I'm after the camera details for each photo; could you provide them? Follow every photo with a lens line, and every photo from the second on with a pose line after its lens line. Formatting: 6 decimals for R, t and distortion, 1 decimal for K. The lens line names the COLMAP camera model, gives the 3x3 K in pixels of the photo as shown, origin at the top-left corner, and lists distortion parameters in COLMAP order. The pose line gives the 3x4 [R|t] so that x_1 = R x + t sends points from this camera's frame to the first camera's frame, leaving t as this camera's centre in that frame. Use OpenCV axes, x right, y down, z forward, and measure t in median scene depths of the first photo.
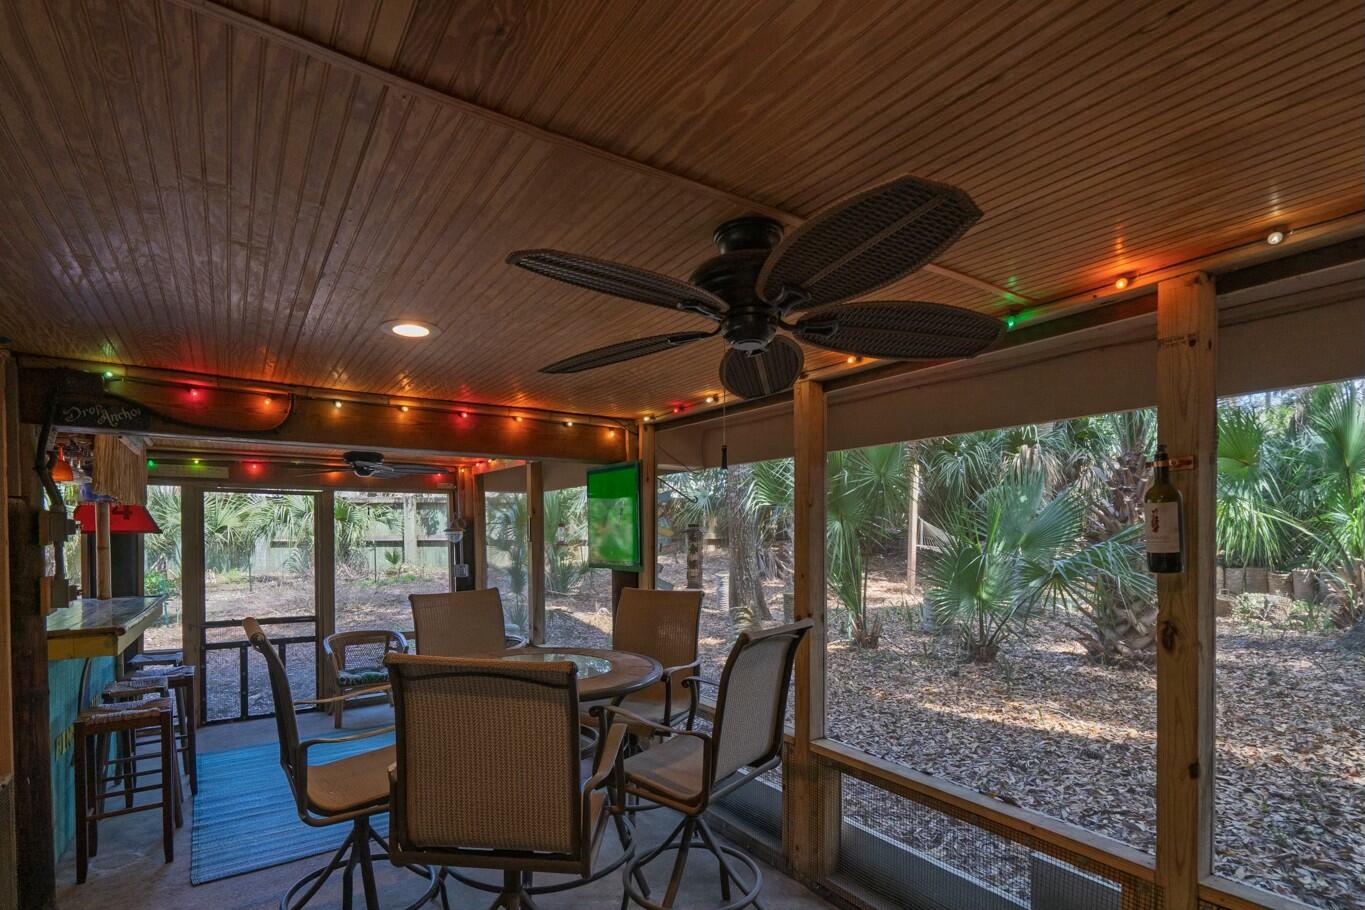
lens RADIAL K [[624.3, 0, 676.2], [0, 624.3, 543.2], [0, 0, 1]] dist [-0.000486, 0.000332]
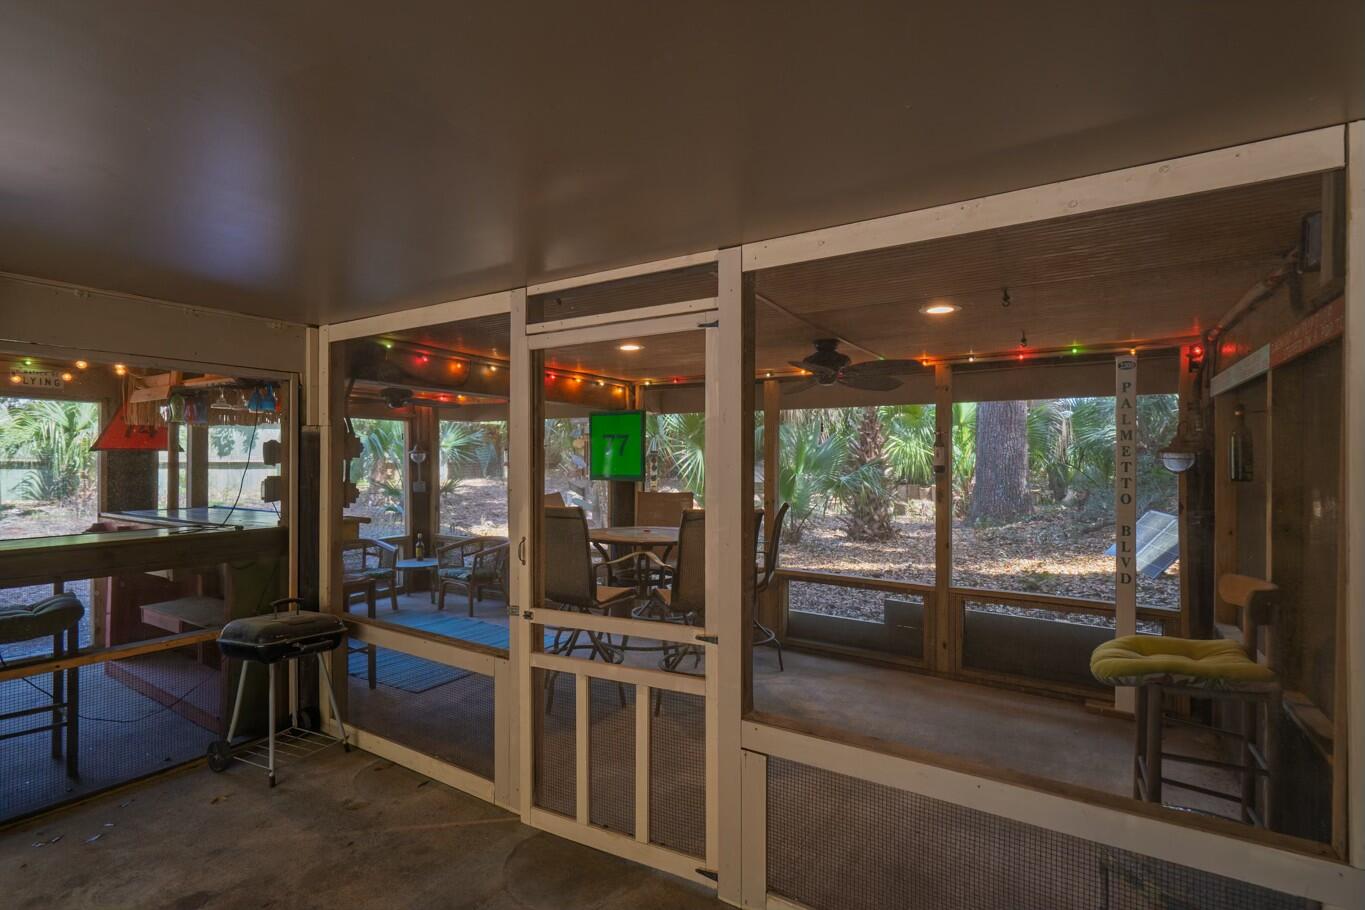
lens RADIAL K [[632.7, 0, 682.5], [0, 632.7, 455.0], [0, 0, 1]] dist [-0.001292, -0.000125]
pose [[0.909734, 0.013208, 0.414980, -0.564838], [-0.003611, 0.999708, -0.023901, 0.015720], [-0.415175, 0.020245, 0.909516, -0.427268]]
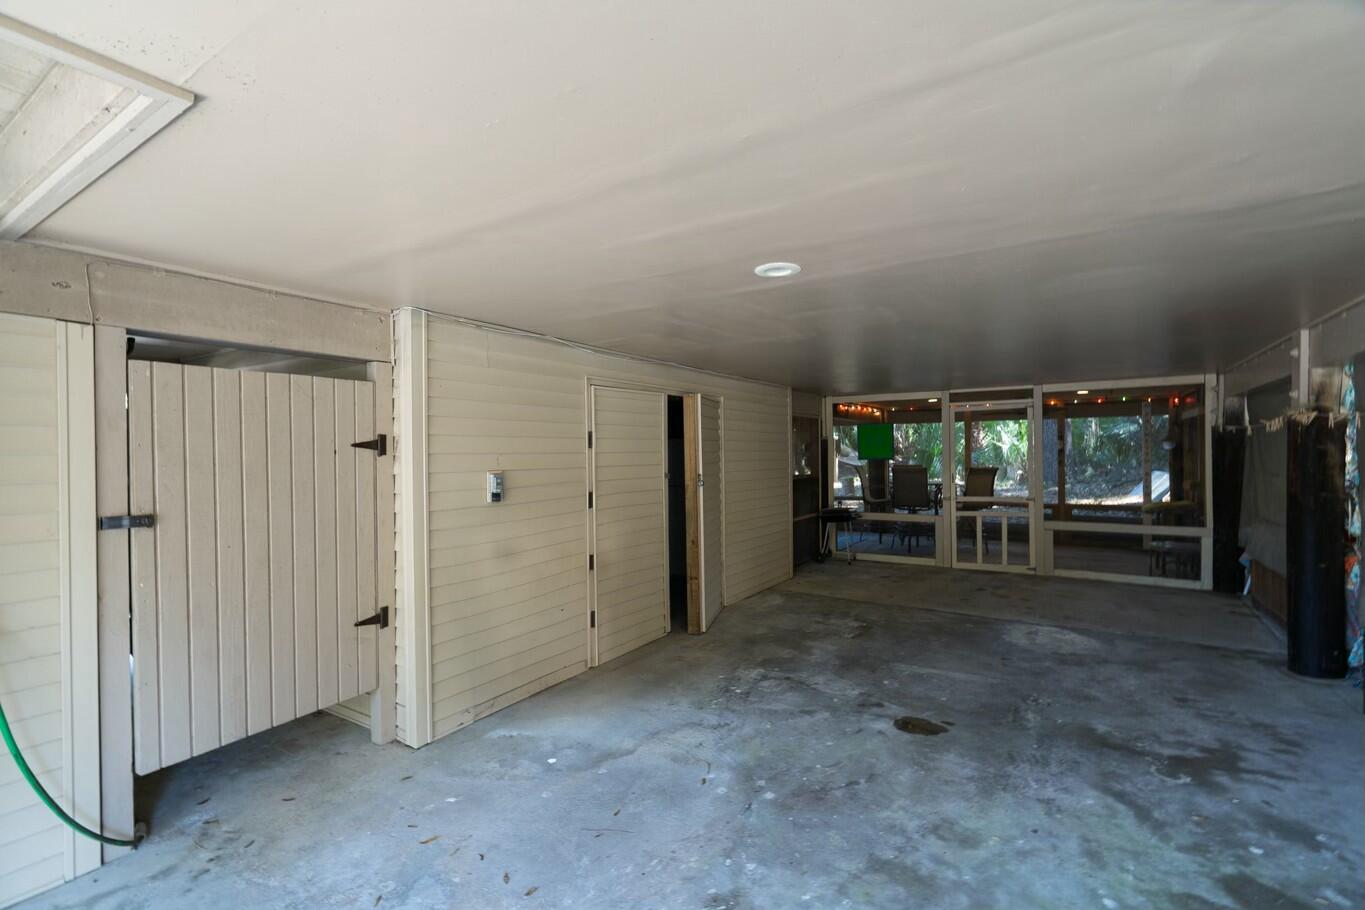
lens RADIAL K [[606.3, 0, 682.5], [0, 606.3, 455.0], [0, 0, 1]] dist [-0.000839, -0.000025]
pose [[0.912823, -0.006221, 0.408308, -2.230015], [0.012664, 0.999834, -0.013078, 0.045952], [-0.408159, 0.017108, 0.912751, -1.274516]]
